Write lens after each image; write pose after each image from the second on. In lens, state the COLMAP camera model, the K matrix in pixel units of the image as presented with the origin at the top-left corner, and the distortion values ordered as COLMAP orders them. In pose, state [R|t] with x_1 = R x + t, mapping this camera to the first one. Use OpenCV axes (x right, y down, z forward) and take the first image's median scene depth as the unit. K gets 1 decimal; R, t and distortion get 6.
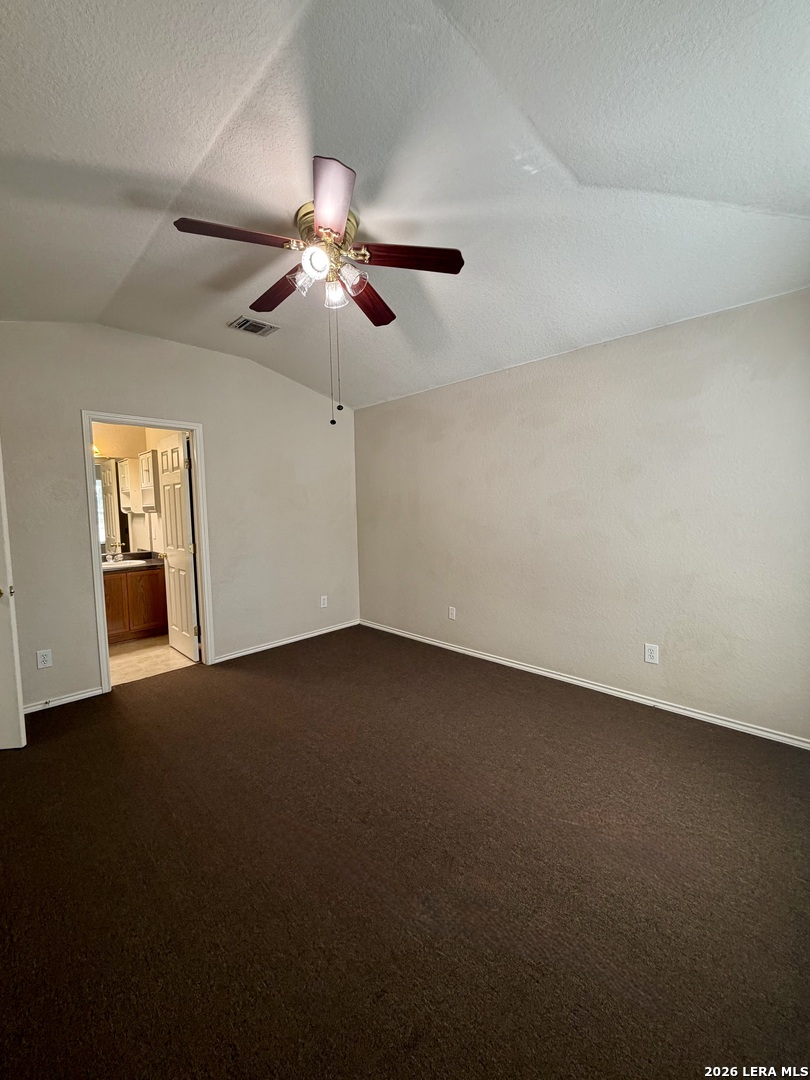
lens RADIAL K [[429.9, 0, 405.1], [0, 429.9, 542.5], [0, 0, 1]] dist [-0.002398, 0.000288]
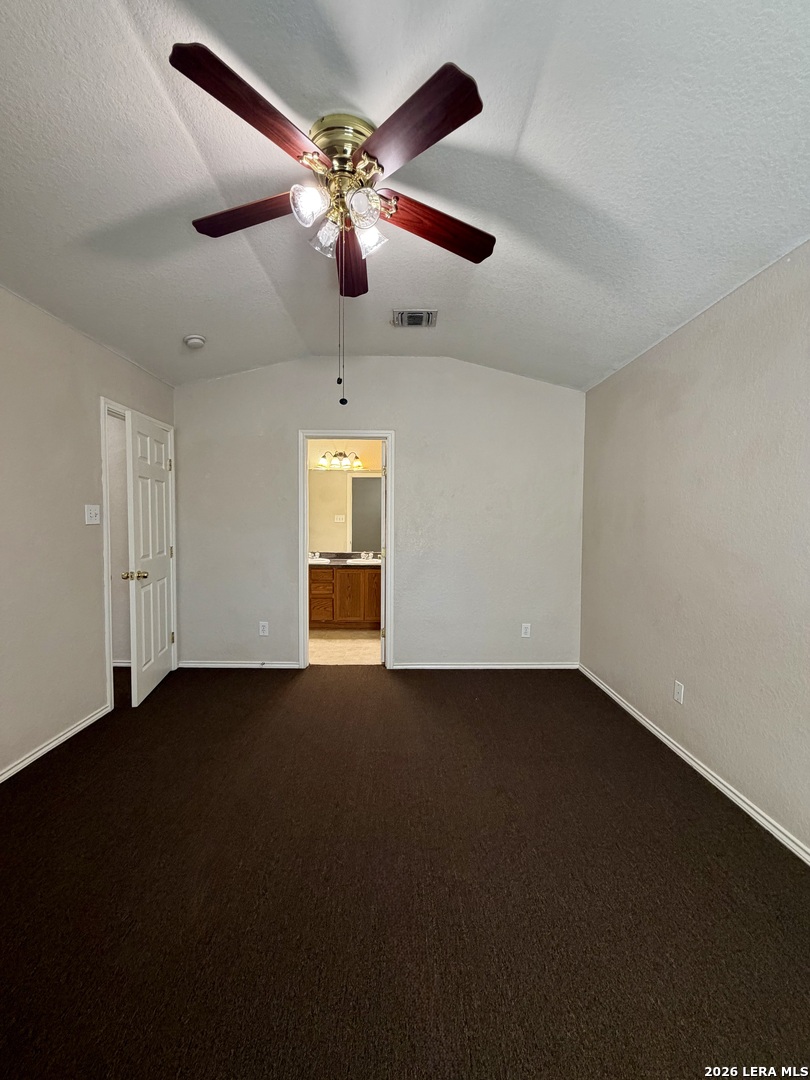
lens RADIAL K [[429.9, 0, 401.4], [0, 429.9, 540.2], [0, 0, 1]] dist [-0.002398, 0.000288]
pose [[0.709598, 0.059974, -0.702050, 0.275949], [-0.081934, 0.996635, 0.002324, -0.022807], [0.699827, 0.055873, 0.712124, 0.310068]]
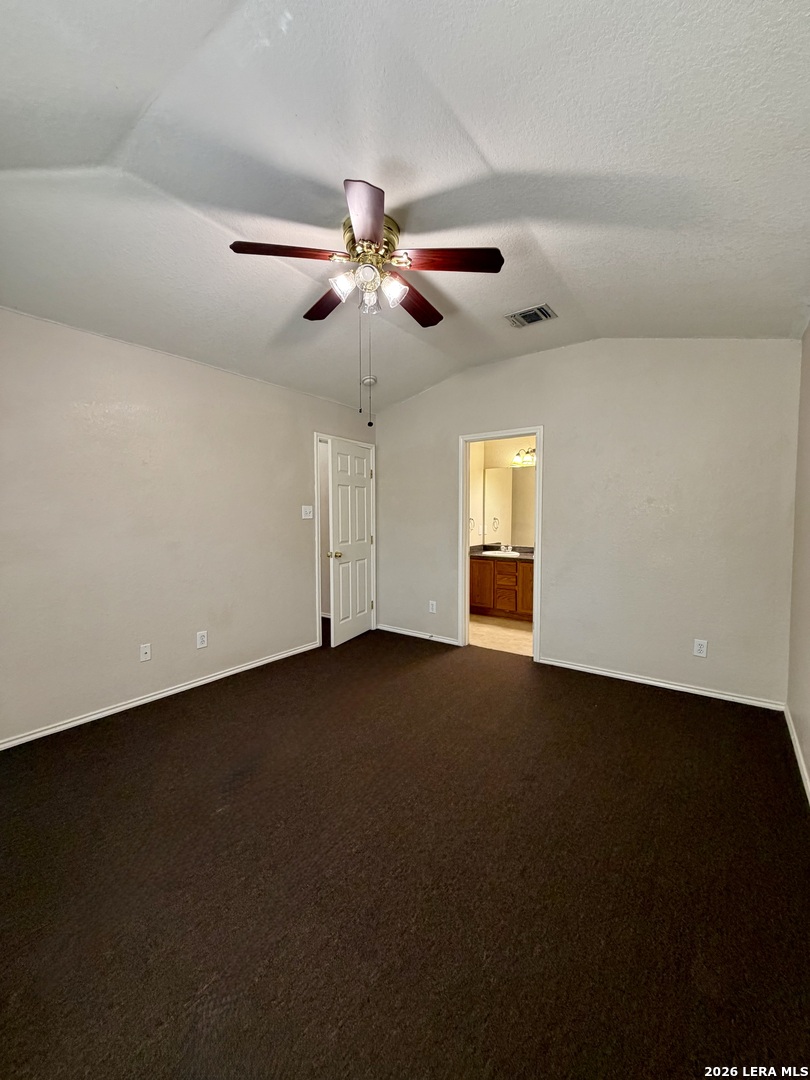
lens RADIAL K [[429.9, 0, 404.6], [0, 429.9, 541.4], [0, 0, 1]] dist [-0.002398, 0.000288]
pose [[0.143080, 0.082643, -0.986255, 0.523116], [-0.087550, 0.993658, 0.070562, -0.047985], [0.985831, 0.076251, 0.149408, 0.559921]]
